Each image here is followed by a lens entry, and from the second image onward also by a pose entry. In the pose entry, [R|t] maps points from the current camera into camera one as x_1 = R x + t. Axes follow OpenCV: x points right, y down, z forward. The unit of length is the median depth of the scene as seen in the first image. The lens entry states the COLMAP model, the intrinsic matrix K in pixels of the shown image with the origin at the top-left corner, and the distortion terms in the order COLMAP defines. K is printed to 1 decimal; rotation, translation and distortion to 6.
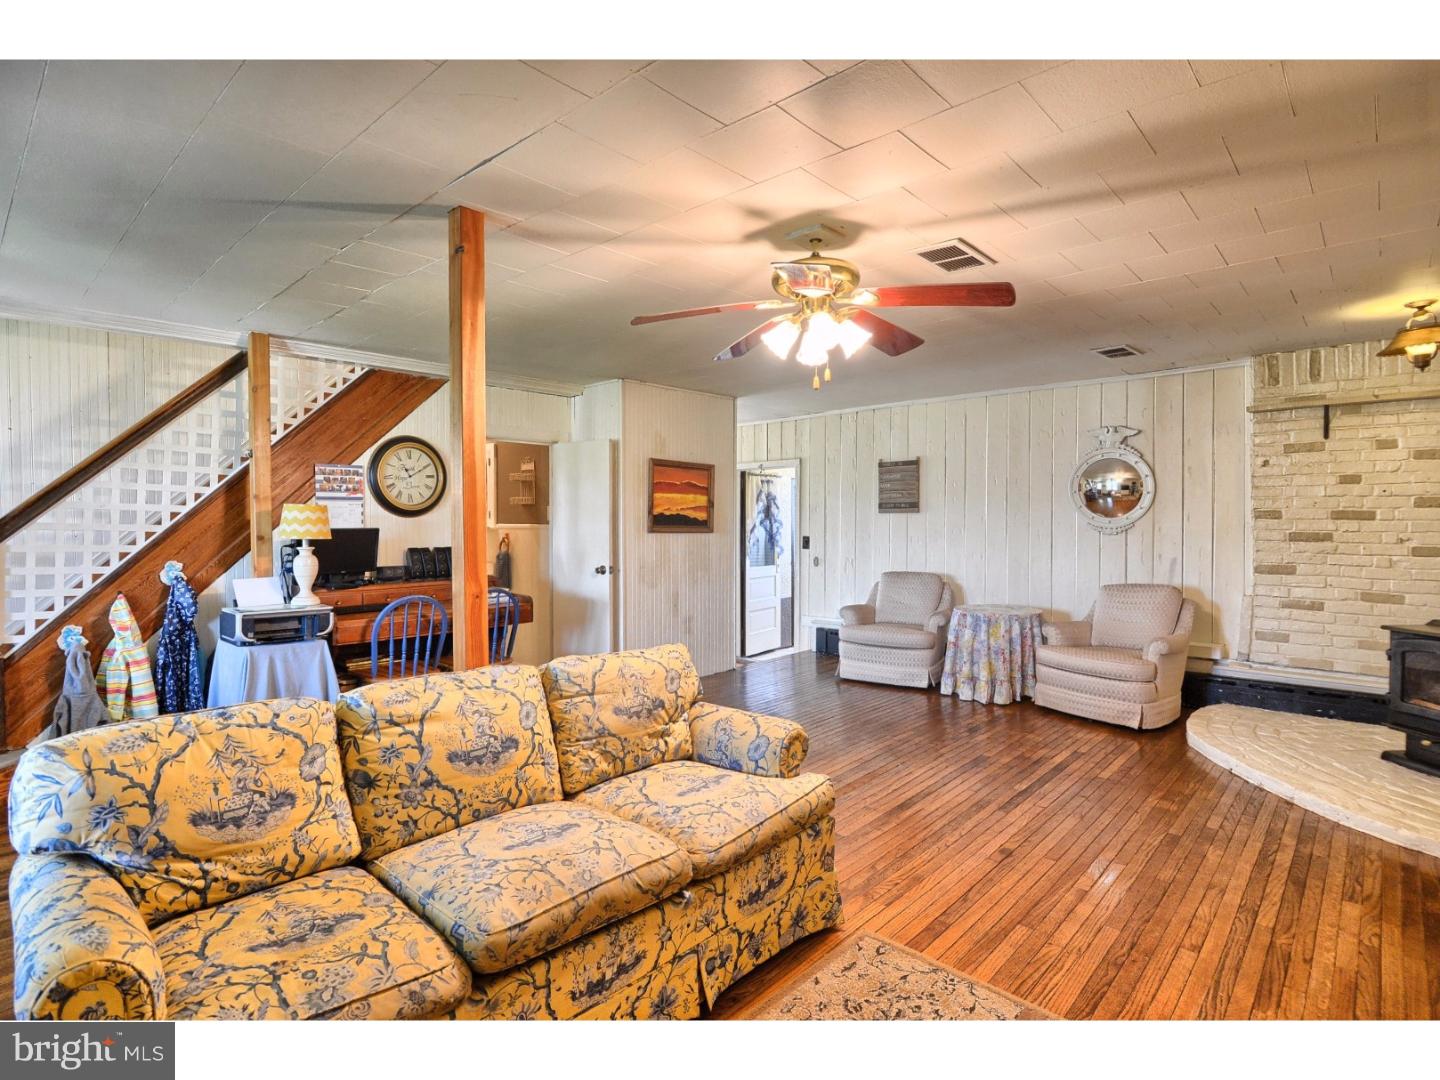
lens RADIAL K [[734.9, 0, 720.0], [0, 734.9, 540.0], [0, 0, 1]] dist [-0.027511, -0.000478]
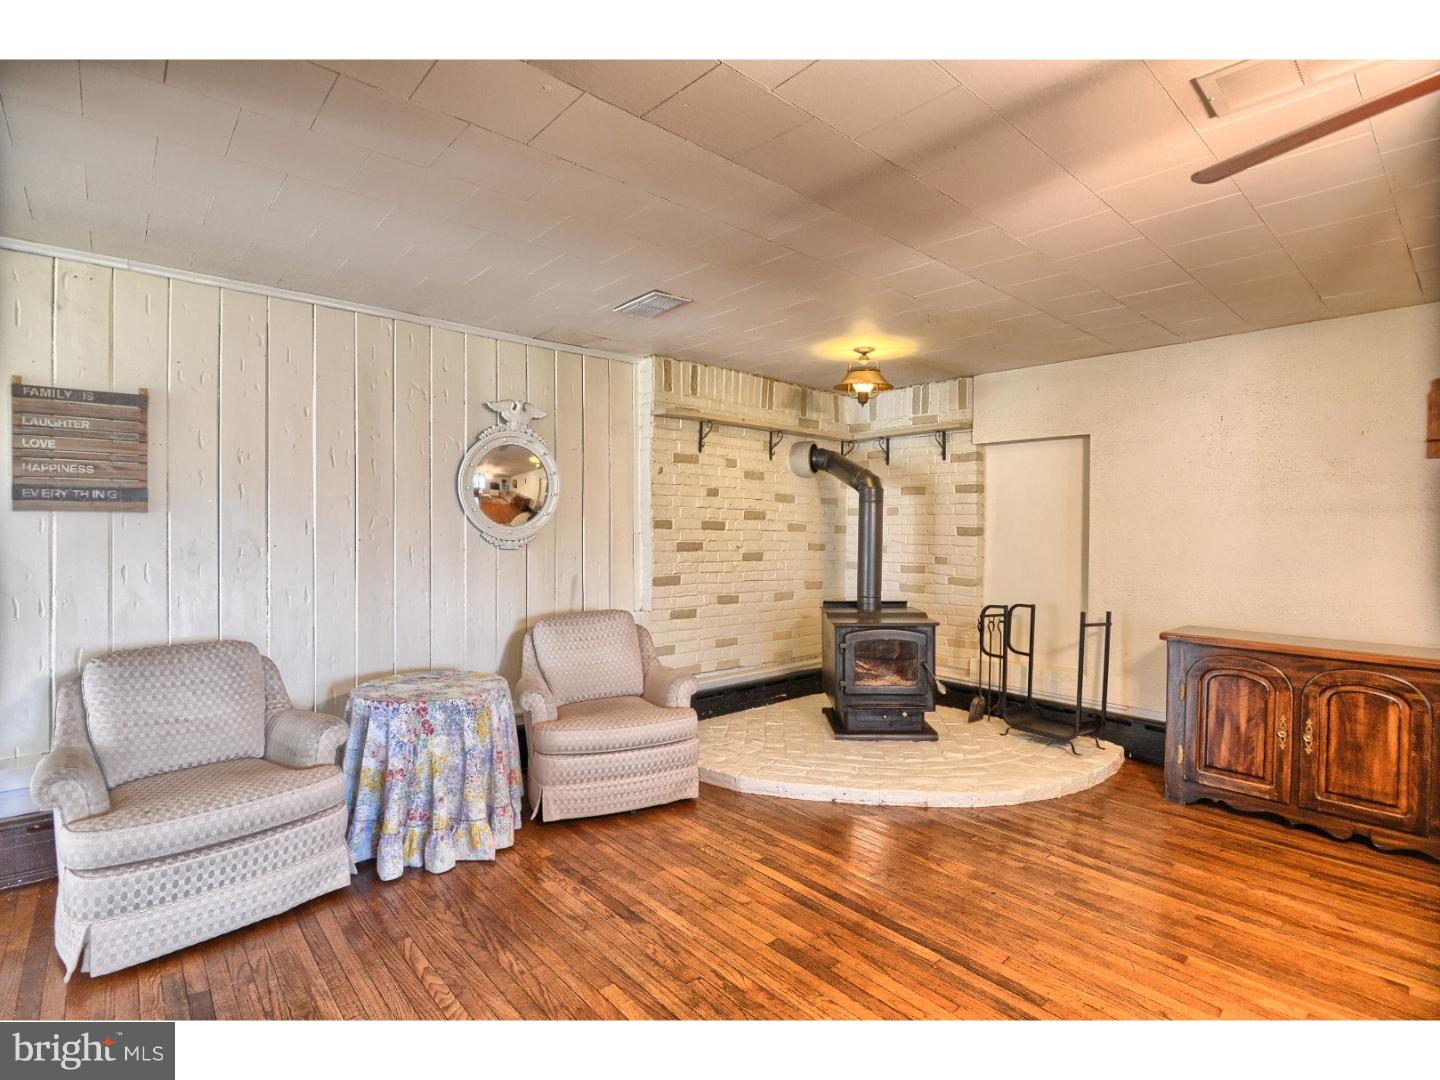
lens RADIAL K [[692.5, 0, 714.3], [0, 692.5, 536.3], [0, 0, 1]] dist [-0.021615, -0.000117]
pose [[0.115127, -0.007693, 0.993321, -0.146612], [0.022944, 0.999724, 0.005083, -0.022156], [-0.993086, 0.022206, 0.115272, 0.821045]]
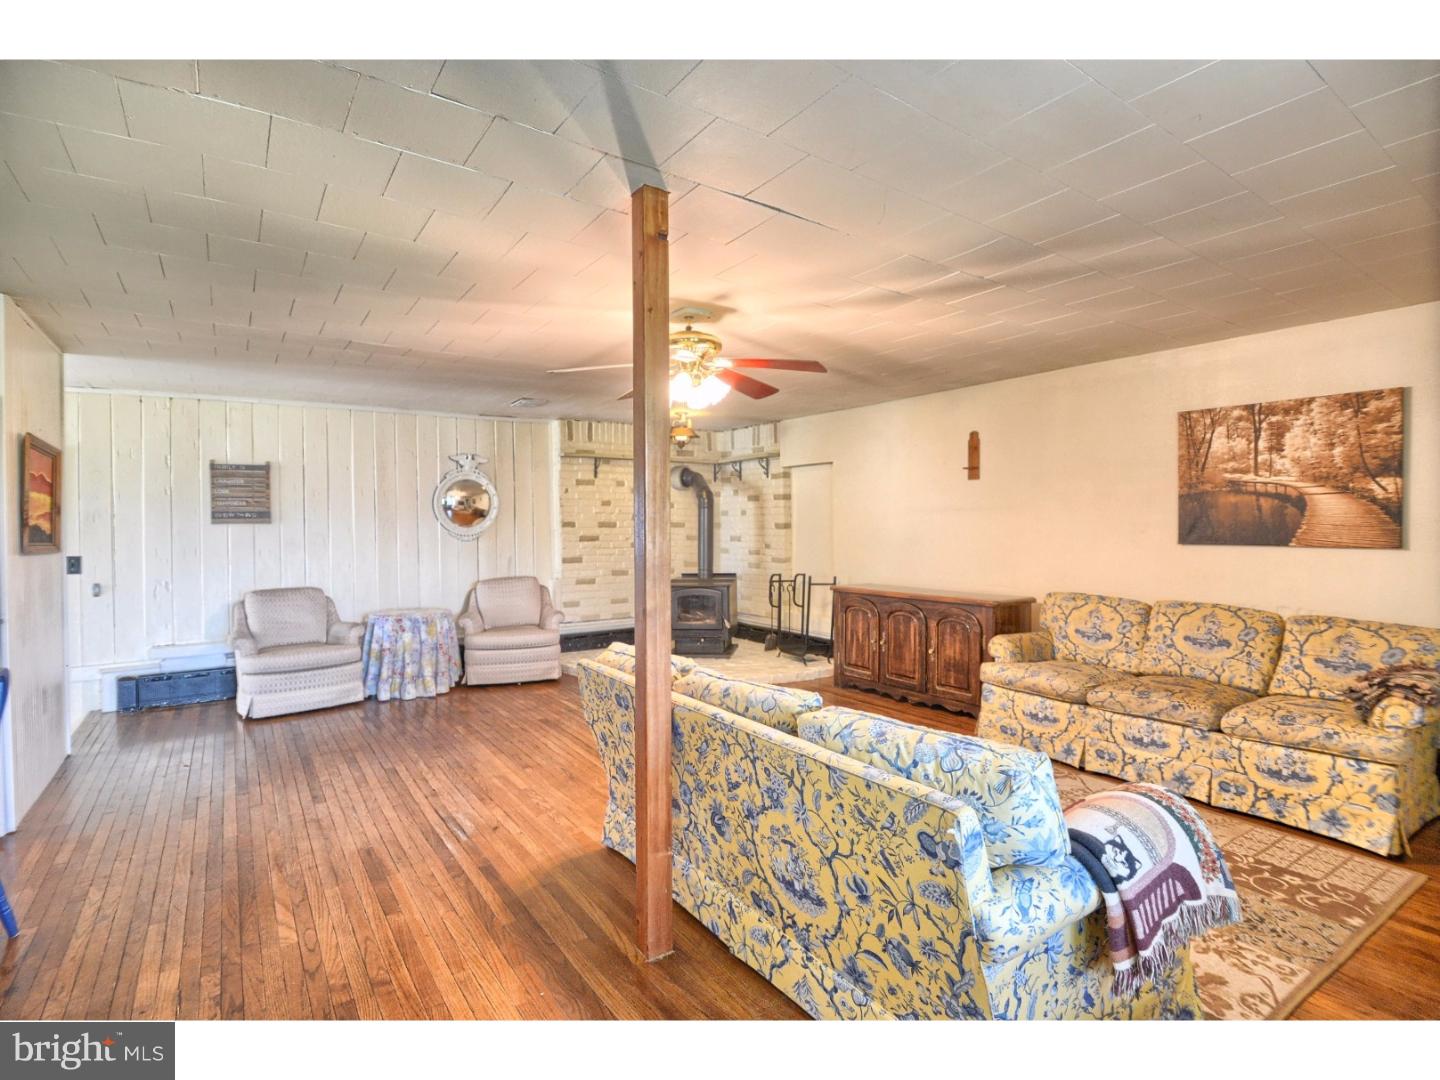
lens RADIAL K [[693.9, 0, 713.4], [0, 693.9, 536.1], [0, 0, 1]] dist [-0.024050, -0.000778]
pose [[0.223148, -0.016001, 0.974653, -0.595531], [0.036713, 0.999294, 0.008000, -0.011118], [-0.974093, 0.033997, 0.223578, 0.373832]]
